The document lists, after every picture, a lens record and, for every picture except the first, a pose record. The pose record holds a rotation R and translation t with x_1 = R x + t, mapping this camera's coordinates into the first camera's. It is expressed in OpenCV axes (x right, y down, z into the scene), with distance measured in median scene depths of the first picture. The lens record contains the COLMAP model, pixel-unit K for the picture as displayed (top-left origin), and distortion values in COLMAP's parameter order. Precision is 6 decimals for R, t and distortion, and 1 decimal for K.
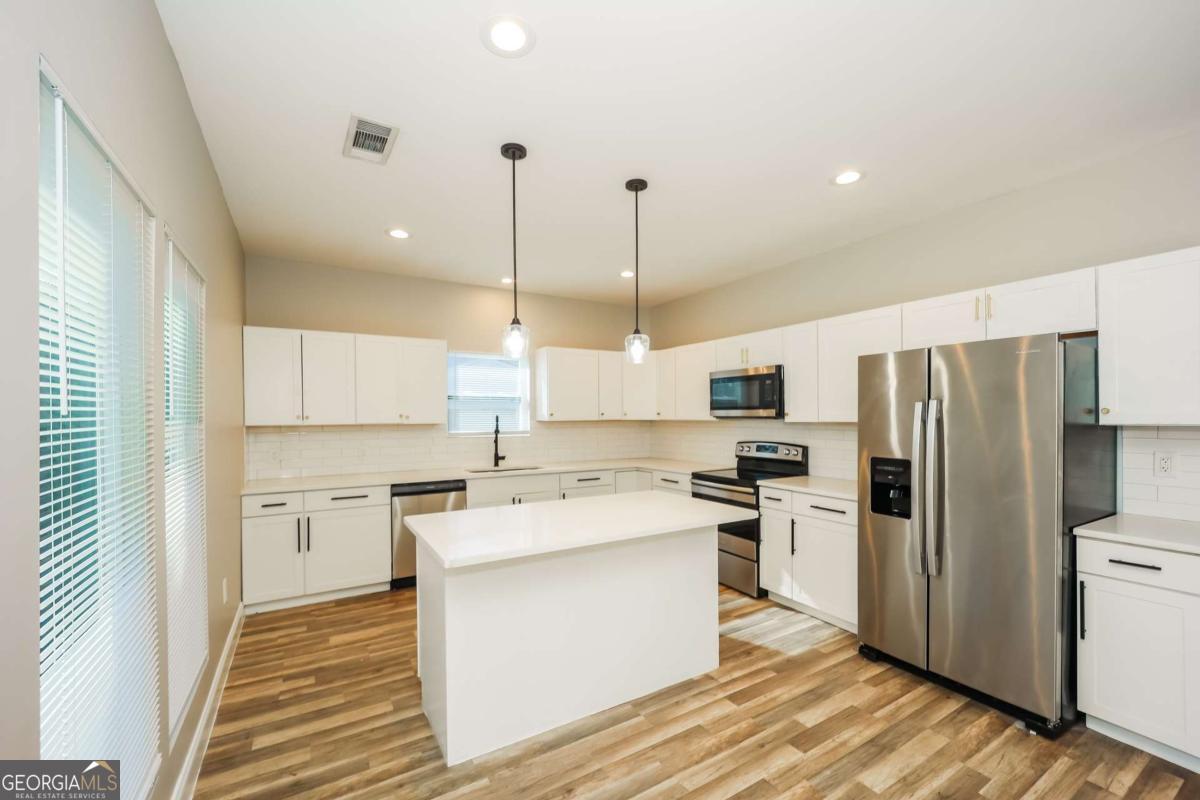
lens RADIAL K [[484.5, 0, 600.3], [0, 484.5, 417.6], [0, 0, 1]] dist [-0.010106, 0.001493]
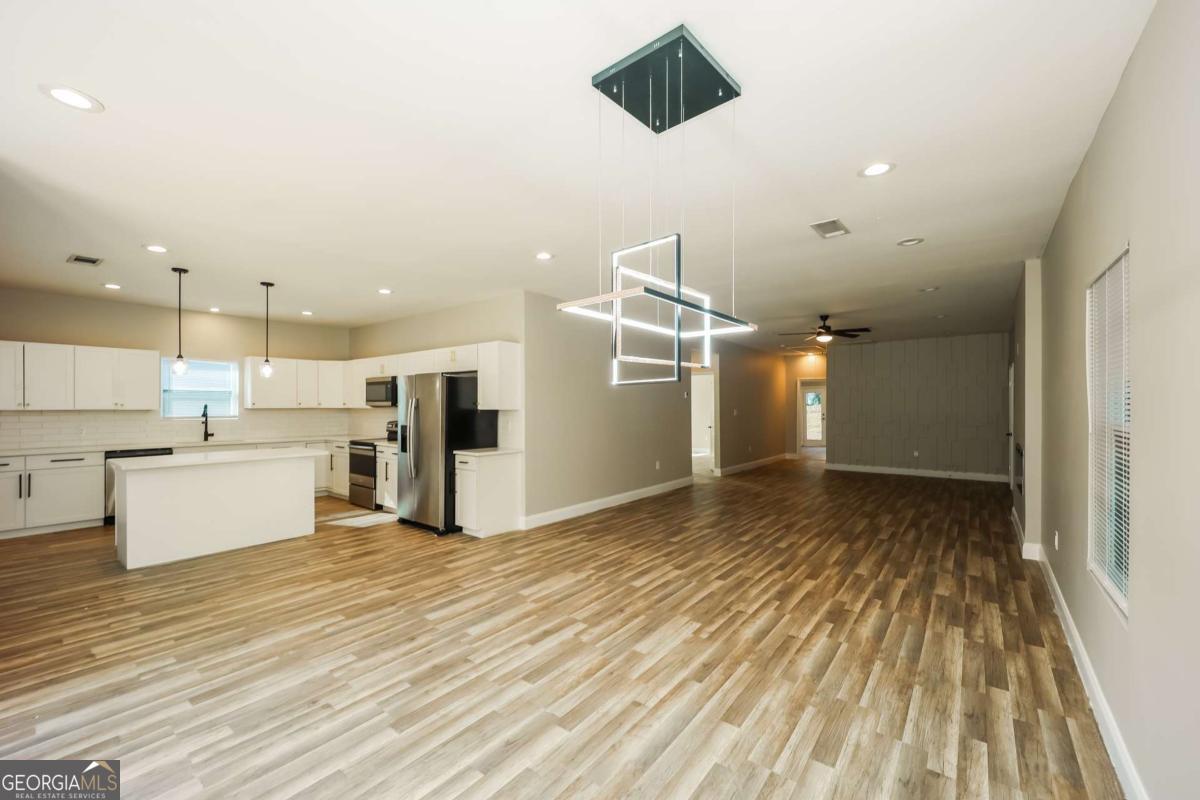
lens RADIAL K [[484.5, 0, 603.4], [0, 484.5, 402.7], [0, 0, 1]] dist [-0.010106, 0.001493]
pose [[0.933888, 0.007642, 0.357484, 0.433636], [-0.003495, 0.999919, -0.012245, 0.005084], [-0.357548, 0.010186, 0.933839, -0.853499]]
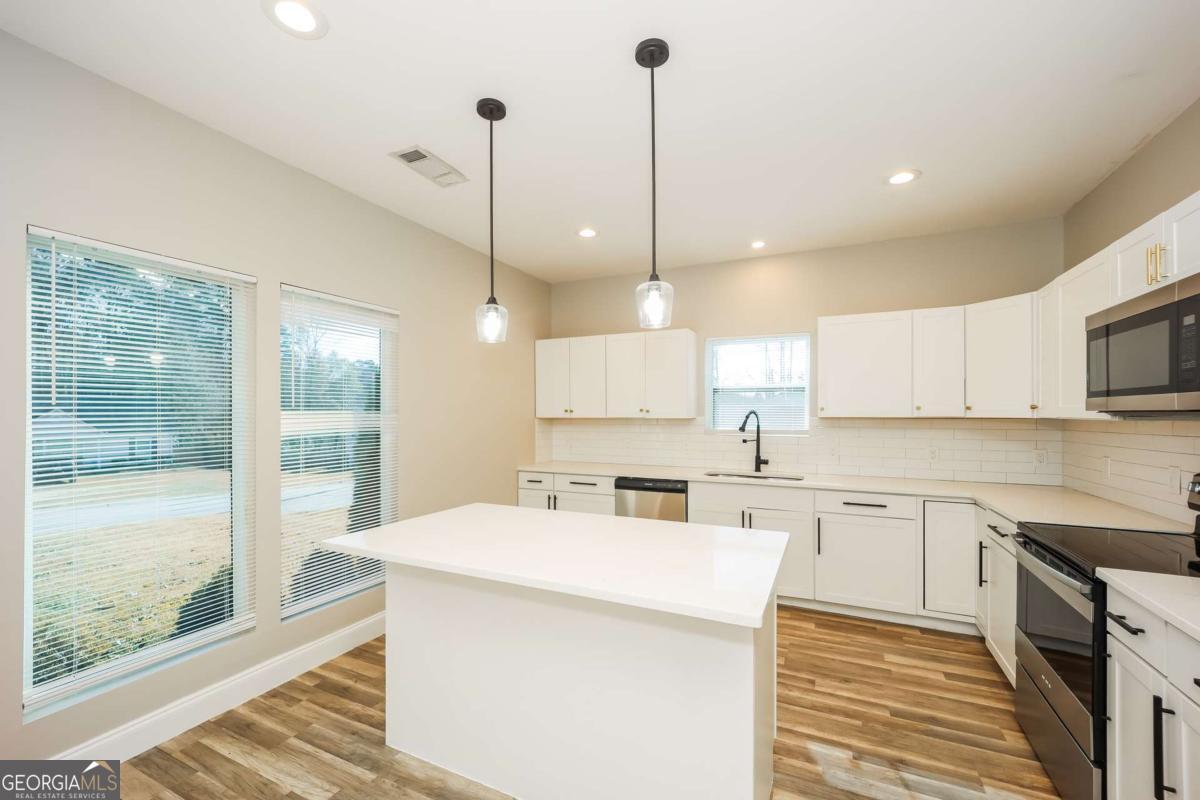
lens RADIAL K [[484.5, 0, 606.0], [0, 484.5, 411.8], [0, 0, 1]] dist [-0.010106, 0.001493]
pose [[0.555566, 0.002471, -0.831469, 0.396274], [-0.006826, 0.999975, -0.001589, 0.002454], [0.831444, 0.006558, 0.555569, 0.397654]]
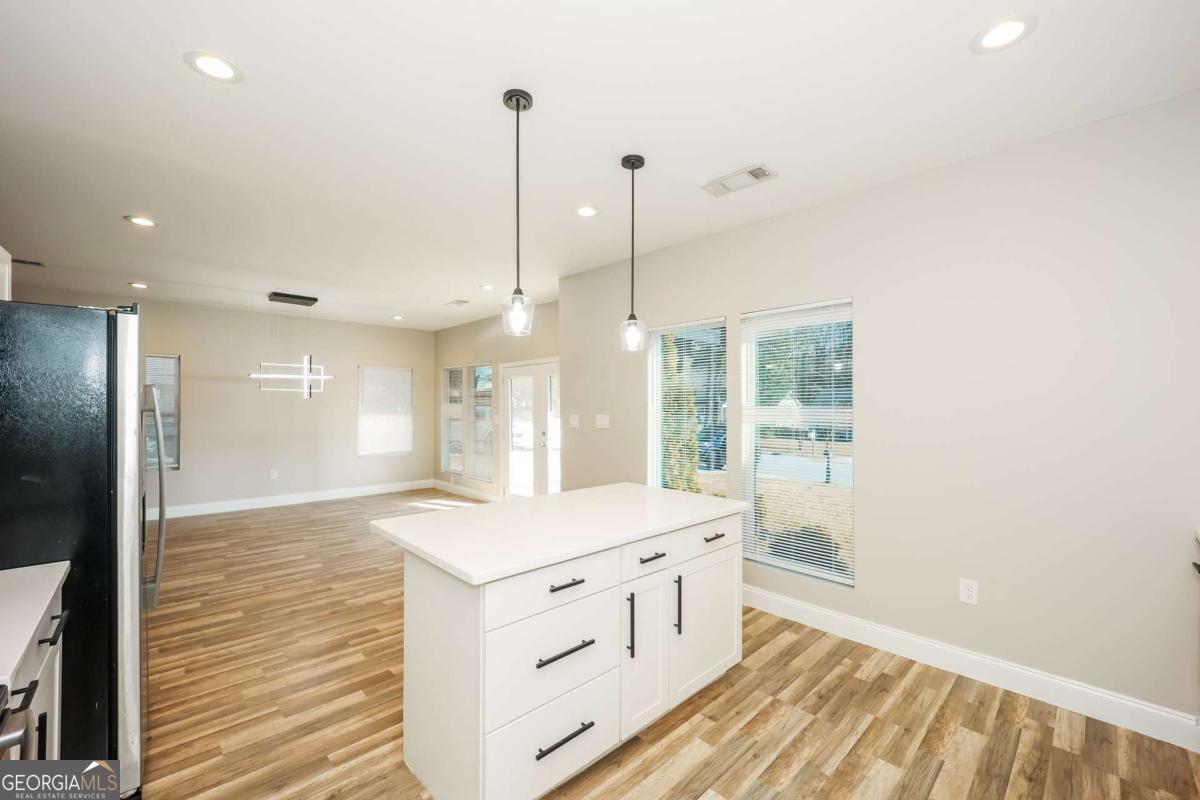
lens RADIAL K [[484.5, 0, 593.1], [0, 484.5, 415.8], [0, 0, 1]] dist [-0.010106, 0.001493]
pose [[-0.977440, 0.003241, -0.211189, 0.083735], [-0.001625, 0.999737, 0.022864, -0.000216], [0.211207, 0.022691, -0.977178, 1.185943]]
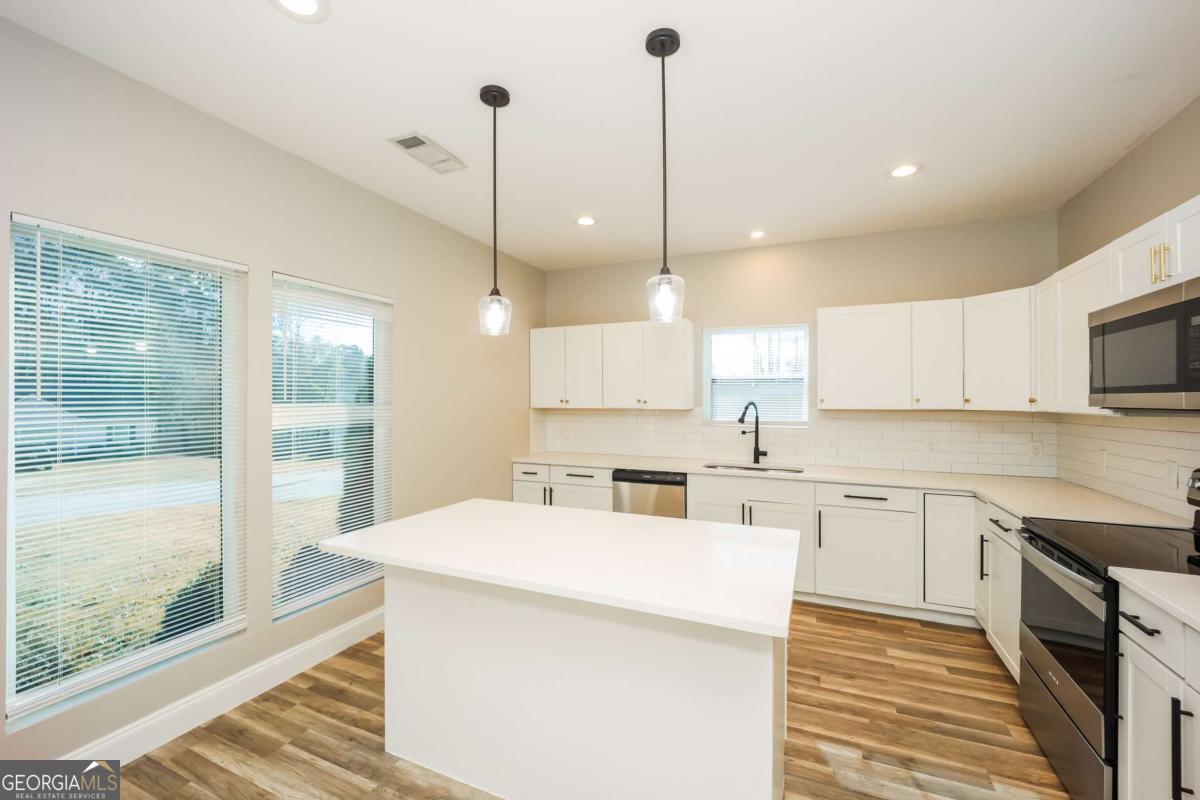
lens RADIAL K [[484.5, 0, 605.8], [0, 484.5, 398.6], [0, 0, 1]] dist [-0.010106, 0.001493]
pose [[0.574682, 0.003895, -0.818367, 0.376415], [-0.008590, 0.999962, -0.001273, -0.006774], [0.818332, 0.007761, 0.574694, 0.387560]]
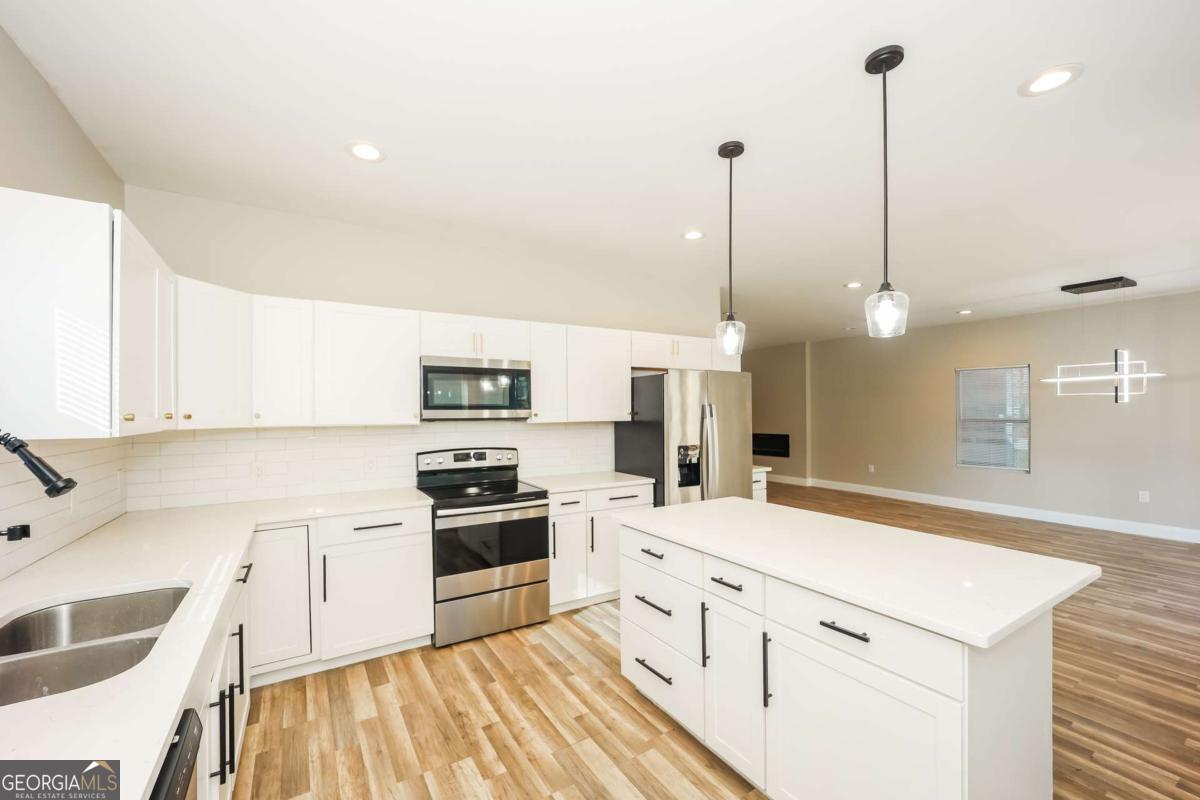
lens RADIAL K [[484.5, 0, 599.1], [0, 484.5, 409.6], [0, 0, 1]] dist [-0.010106, 0.001493]
pose [[-0.008012, 0.008105, 0.999935, -0.536866], [0.011609, 0.999901, -0.008012, -0.007950], [-0.999901, 0.011544, -0.008105, 0.845521]]
